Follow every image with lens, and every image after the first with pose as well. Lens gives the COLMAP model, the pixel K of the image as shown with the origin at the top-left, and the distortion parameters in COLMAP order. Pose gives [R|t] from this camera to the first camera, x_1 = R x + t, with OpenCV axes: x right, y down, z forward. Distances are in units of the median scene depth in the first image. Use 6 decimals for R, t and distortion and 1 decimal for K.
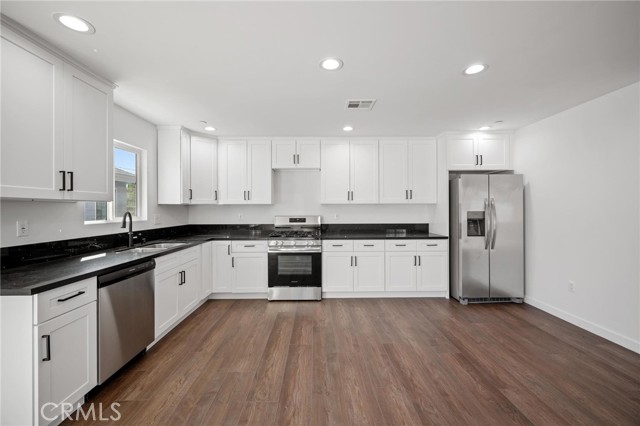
lens RADIAL K [[255.1, 0, 320.1], [0, 255.1, 208.7], [0, 0, 1]] dist [-0.001319, -0.000203]
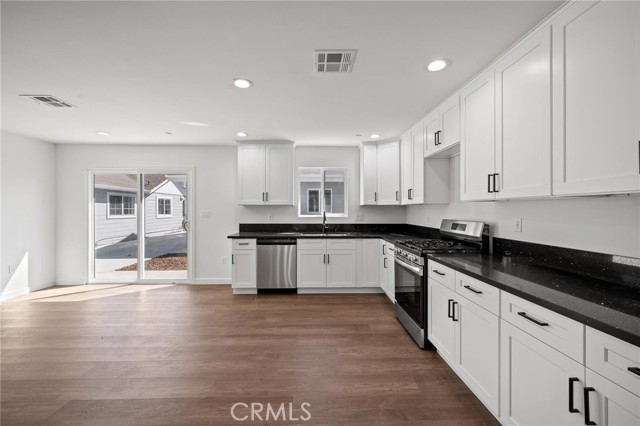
lens RADIAL K [[255.1, 0, 320.1], [0, 255.1, 208.7], [0, 0, 1]] dist [-0.001319, -0.000203]
pose [[0.023465, -0.000161, -0.999725, 0.675141], [-0.003621, 0.999993, -0.000246, -0.002108], [0.999718, 0.003626, 0.023465, 0.736450]]
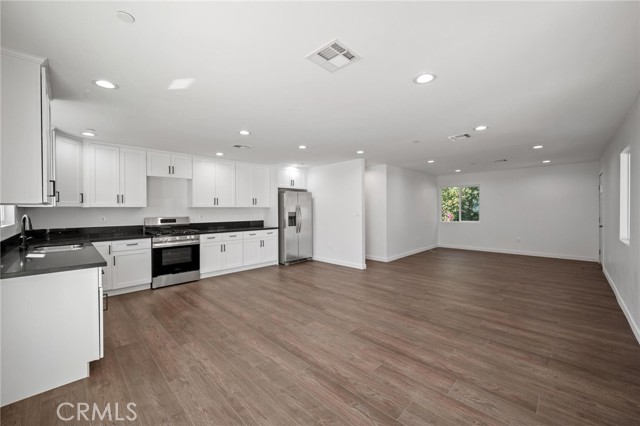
lens RADIAL K [[255.1, 0, 320.1], [0, 255.1, 208.7], [0, 0, 1]] dist [-0.001319, -0.000203]
pose [[0.713739, 0.001357, 0.700410, -0.483550], [0.005321, 0.999959, -0.007360, 0.001390], [-0.700392, 0.008980, 0.713702, -0.395843]]
